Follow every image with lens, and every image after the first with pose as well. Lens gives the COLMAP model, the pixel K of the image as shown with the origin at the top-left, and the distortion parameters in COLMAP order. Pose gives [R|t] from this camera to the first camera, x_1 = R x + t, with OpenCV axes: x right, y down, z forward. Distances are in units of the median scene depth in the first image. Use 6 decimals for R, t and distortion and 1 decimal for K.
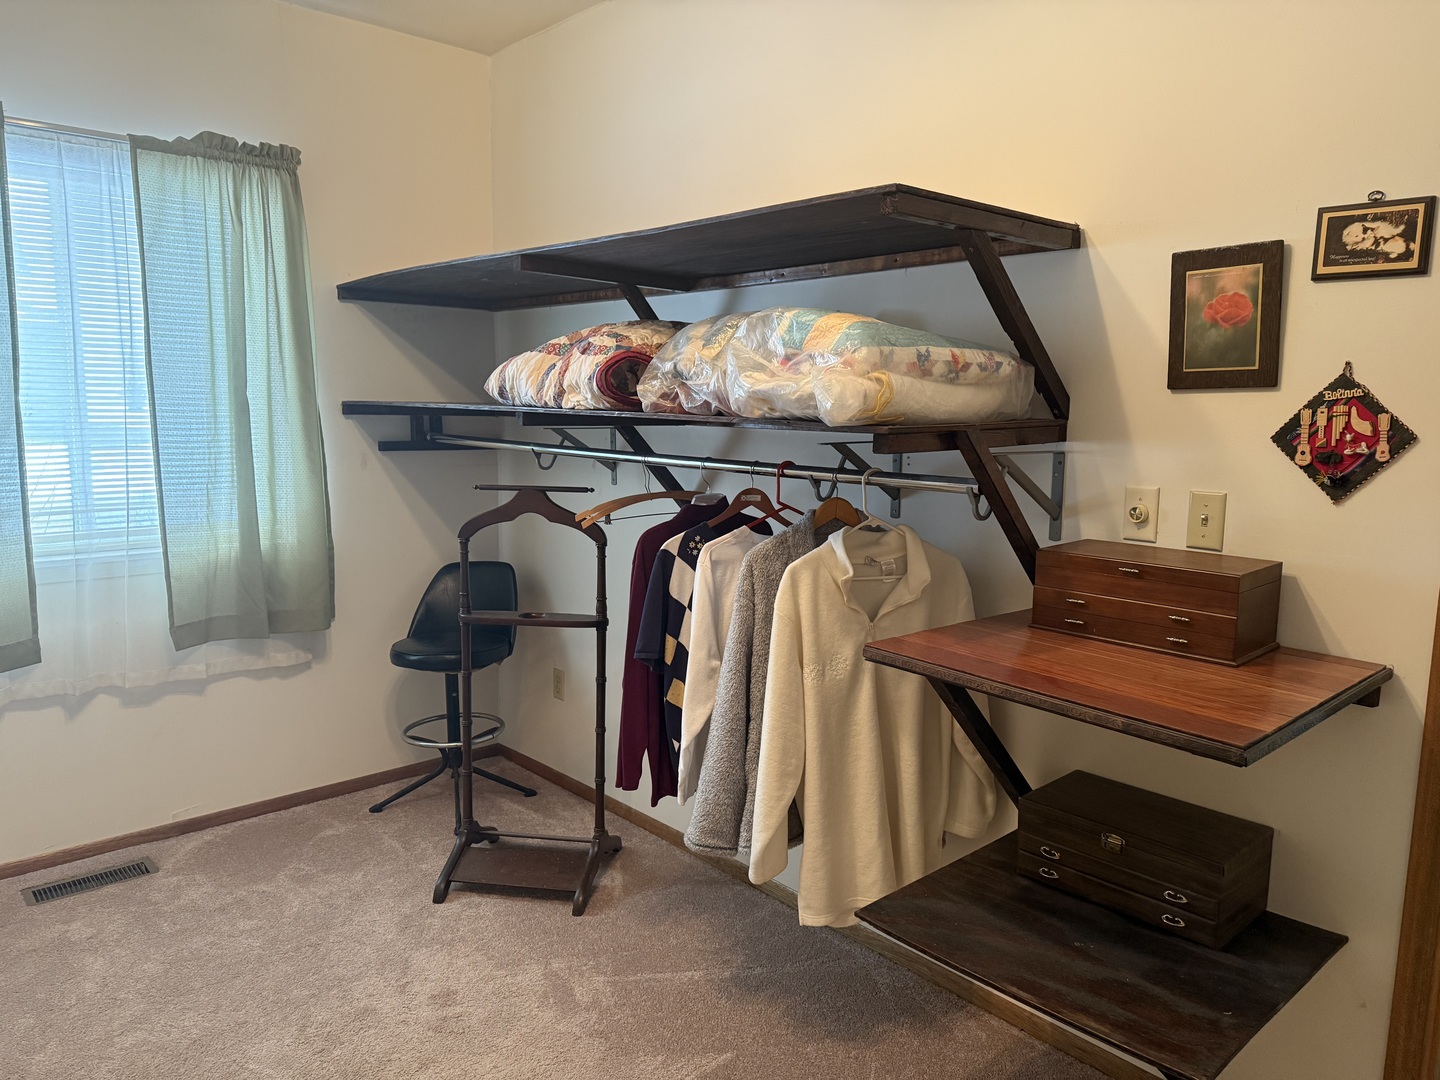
lens RADIAL K [[1014.6, 0, 722.2], [0, 1014.6, 533.5], [0, 0, 1]] dist [0.087471, -0.060953]
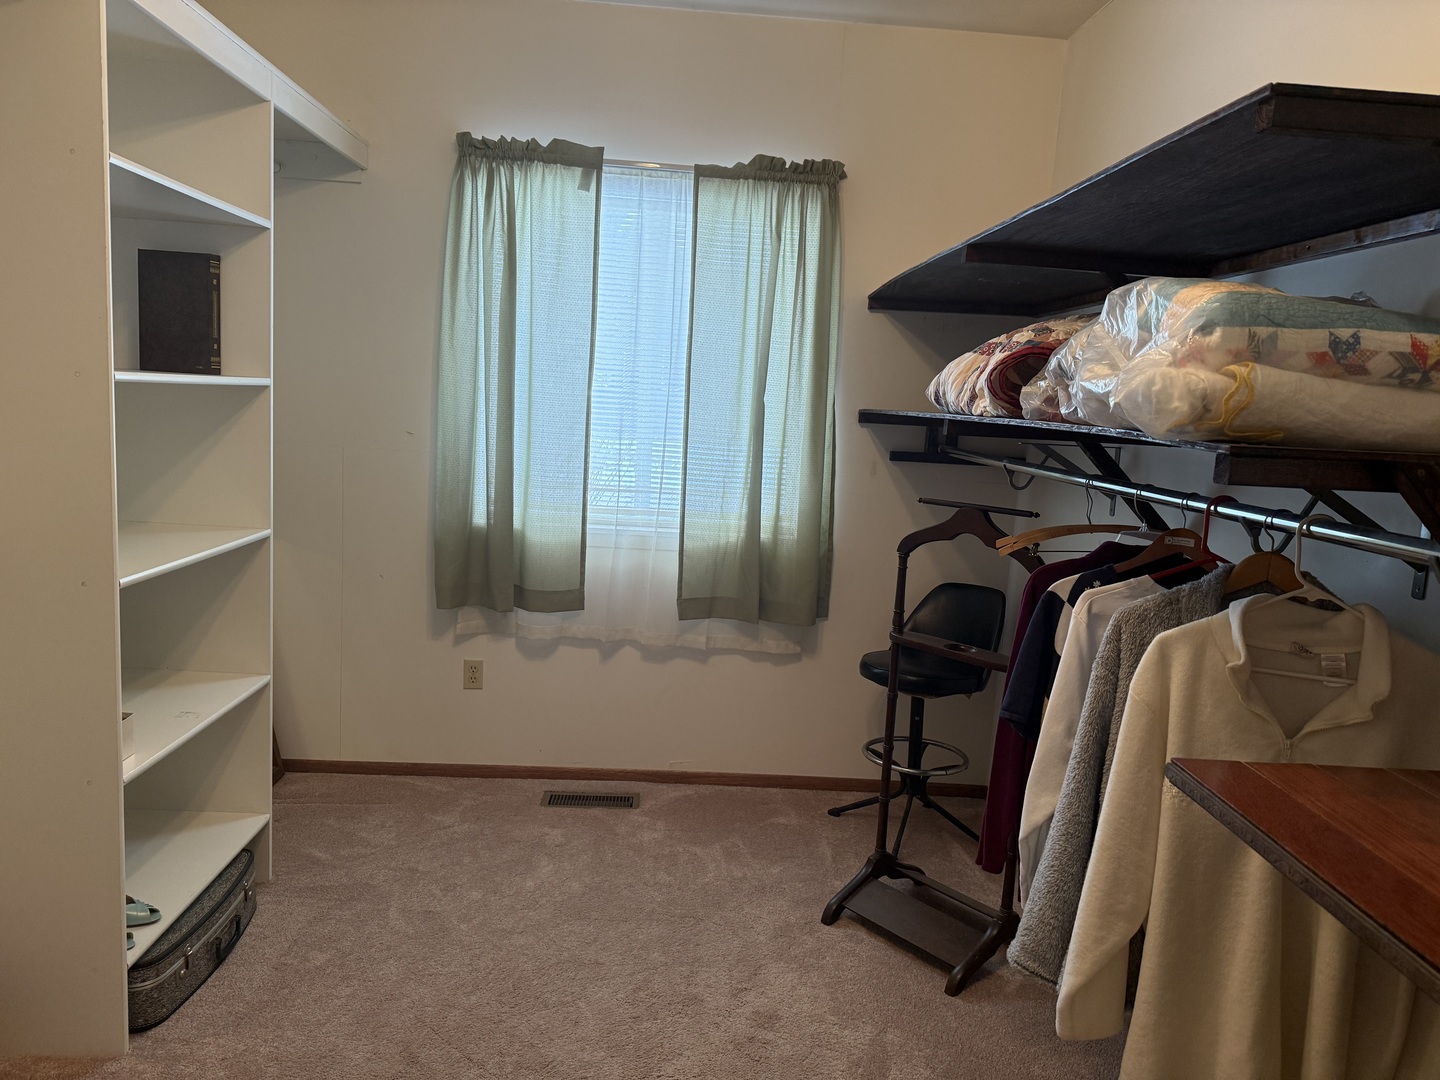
lens RADIAL K [[1014.6, 0, 705.8], [0, 1014.6, 536.8], [0, 0, 1]] dist [0.087471, -0.060953]
pose [[0.792231, 0.120745, -0.598156, 0.166561], [-0.133086, 0.990820, 0.023743, -0.008228], [0.595532, 0.060796, 0.801028, 0.138610]]
